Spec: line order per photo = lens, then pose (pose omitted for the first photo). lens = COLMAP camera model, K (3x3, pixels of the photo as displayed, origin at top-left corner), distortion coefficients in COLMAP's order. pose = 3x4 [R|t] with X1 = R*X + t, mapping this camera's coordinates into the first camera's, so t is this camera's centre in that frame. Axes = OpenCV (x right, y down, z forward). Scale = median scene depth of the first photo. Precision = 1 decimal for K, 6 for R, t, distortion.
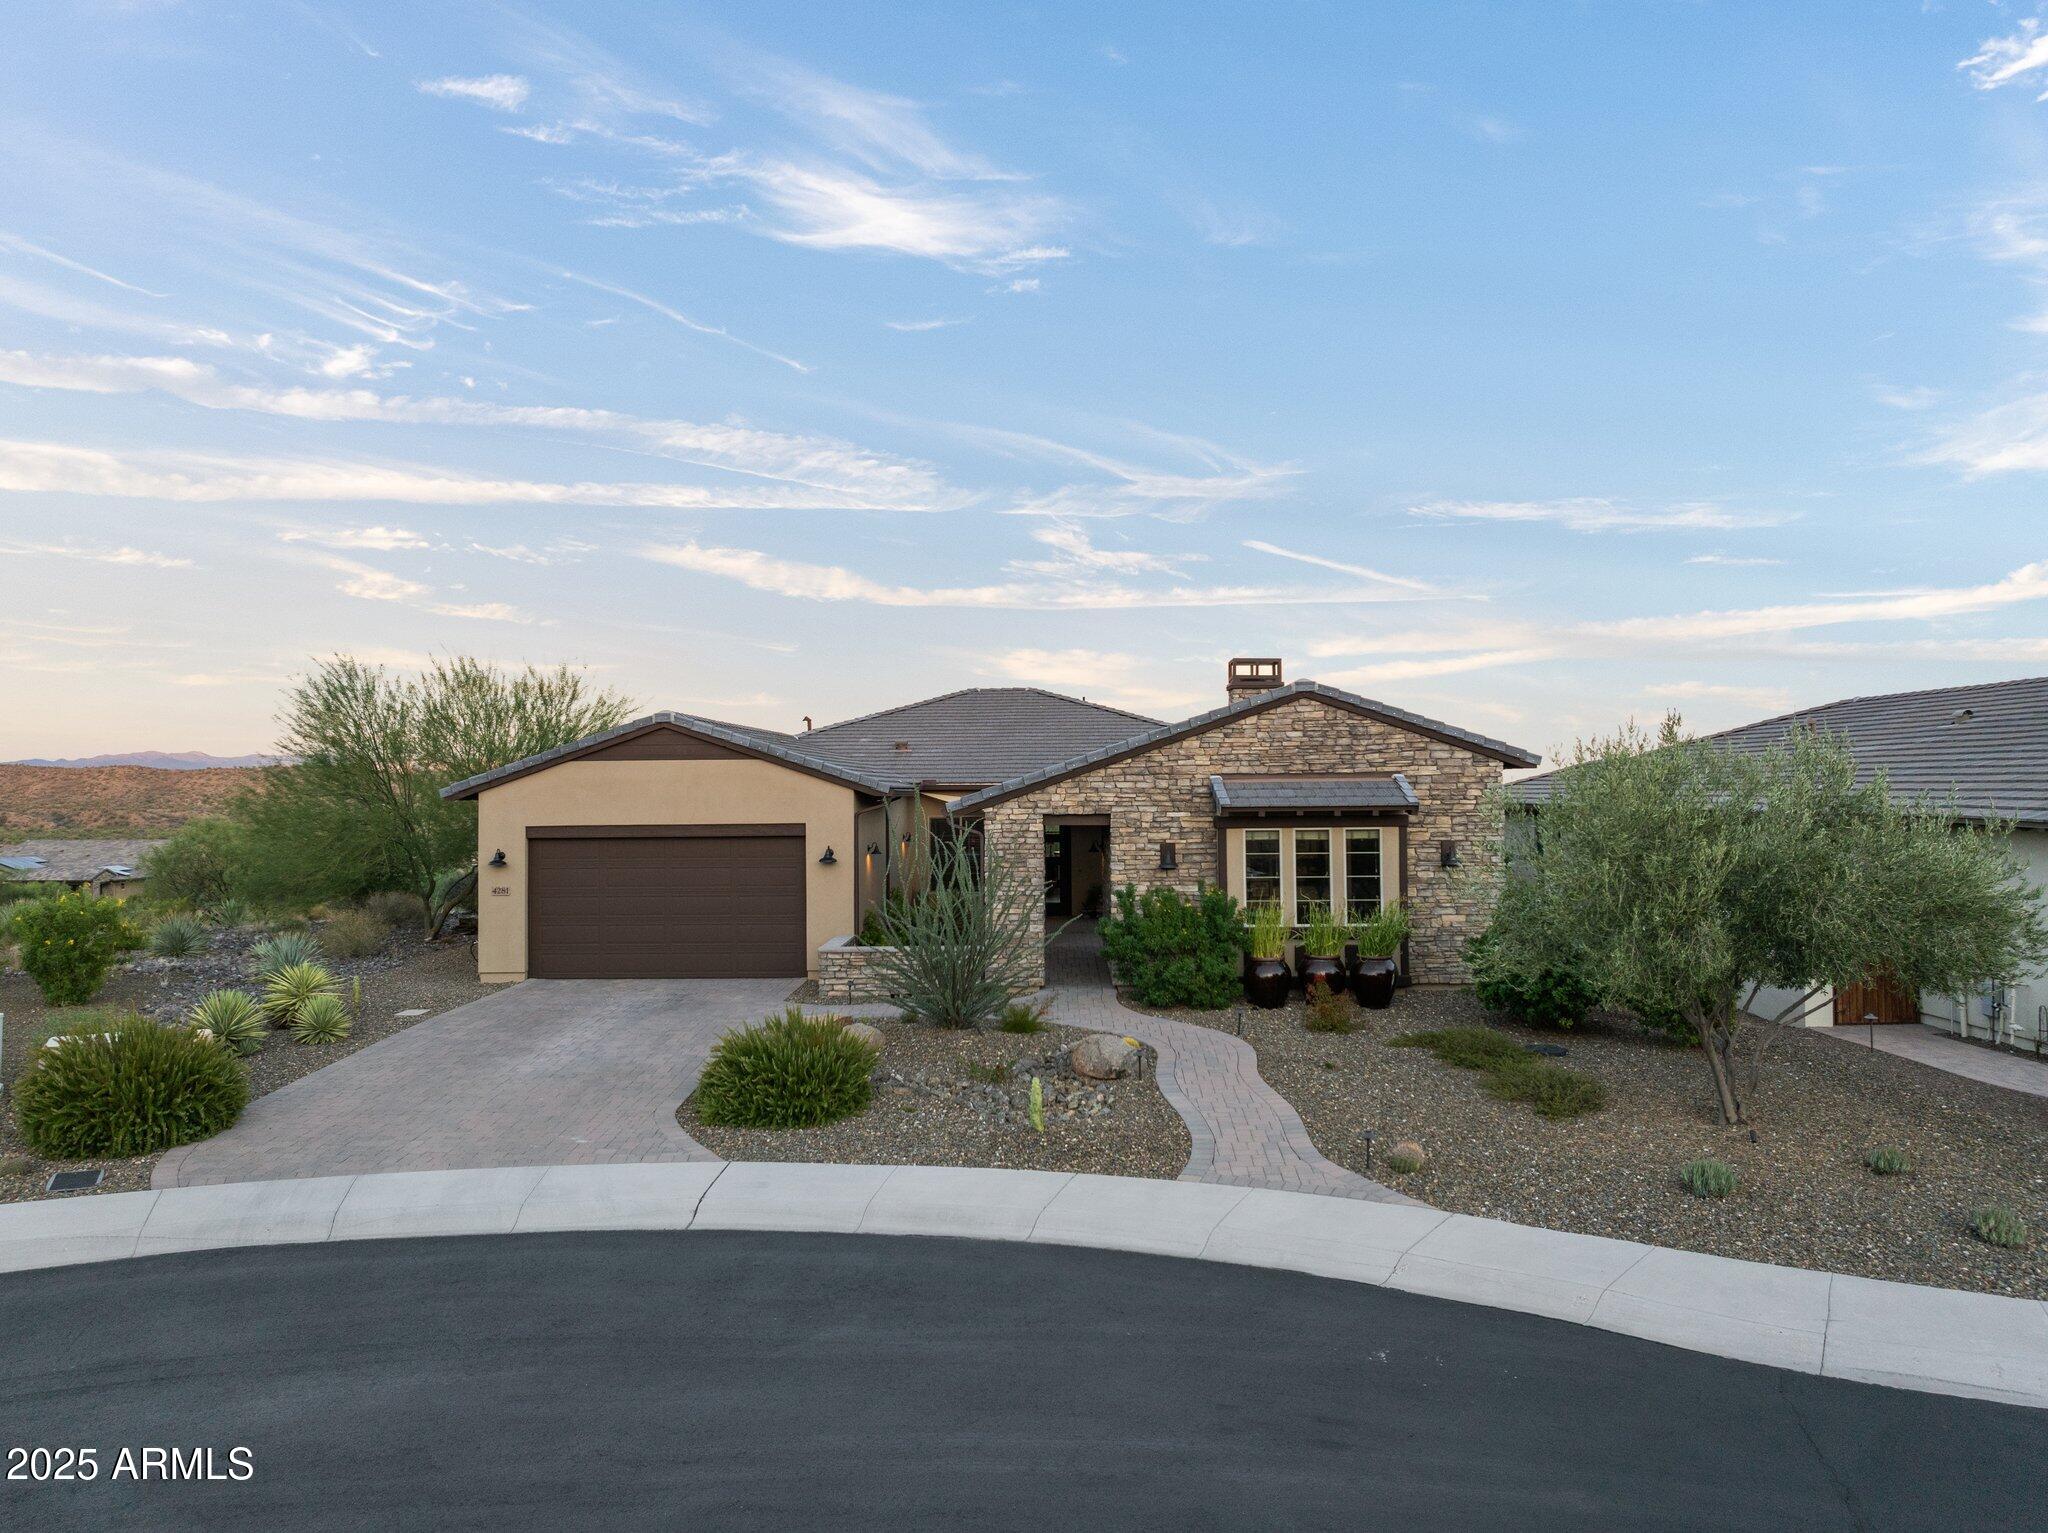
lens RADIAL K [[1433.2, 0, 1018.2], [0, 1433.2, 758.5], [0, 0, 1]] dist [-0.002286, -0.000170]
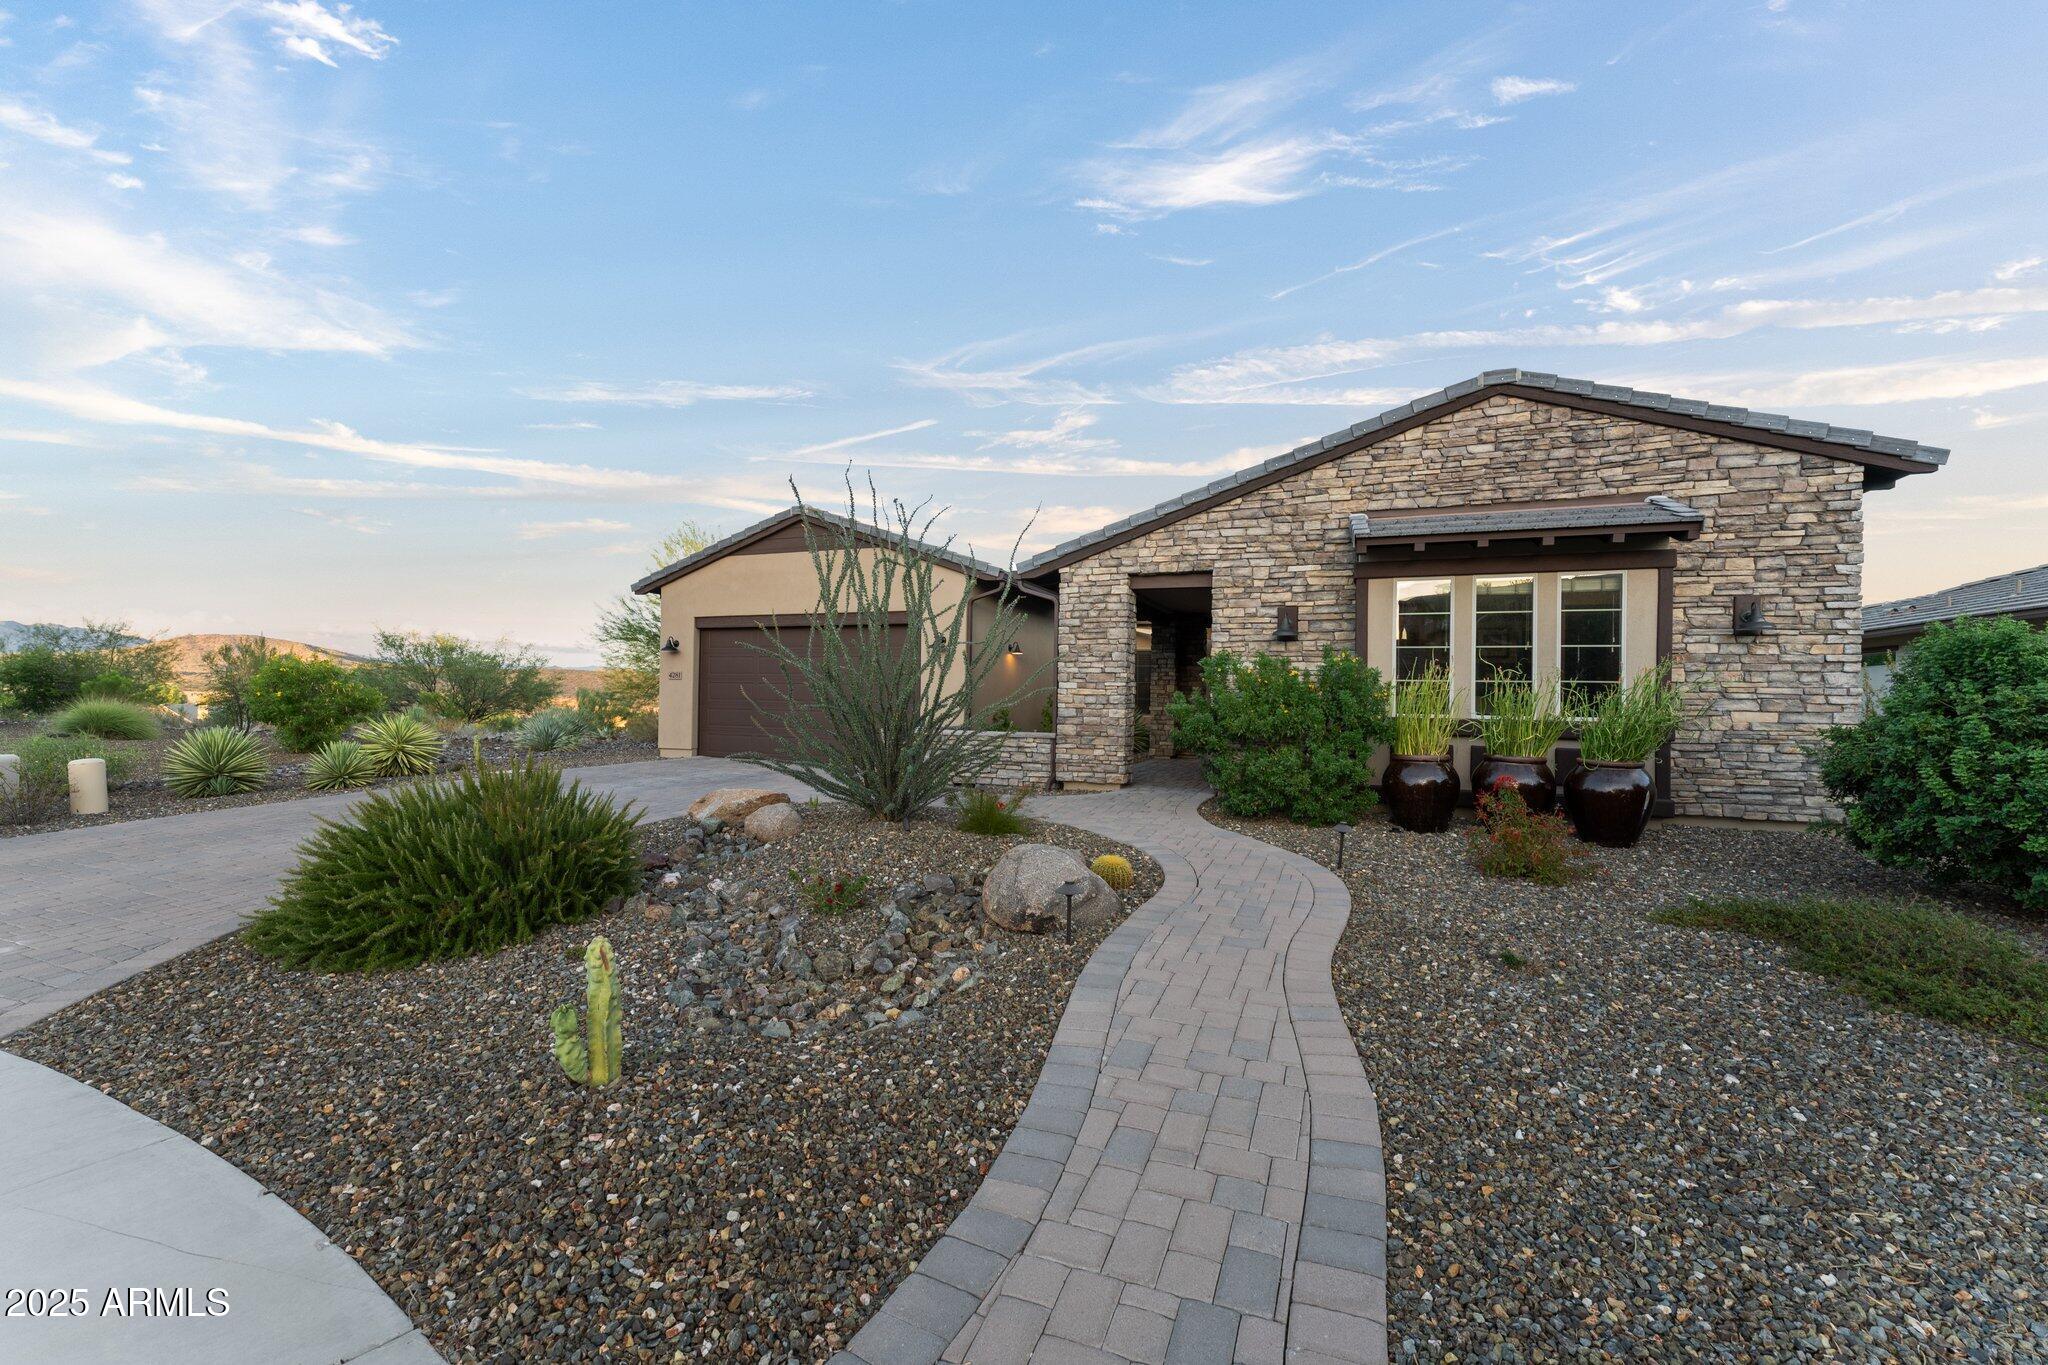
lens RADIAL K [[821.7, 0, 1025.3], [0, 821.7, 693.1], [0, 0, 1]] dist [-0.000195, 0.000057]
pose [[0.940435, 0.023235, -0.339180, 0.122163], [-0.018480, 0.999681, 0.017243, 0.099944], [0.339472, -0.009948, 0.940564, 0.544099]]
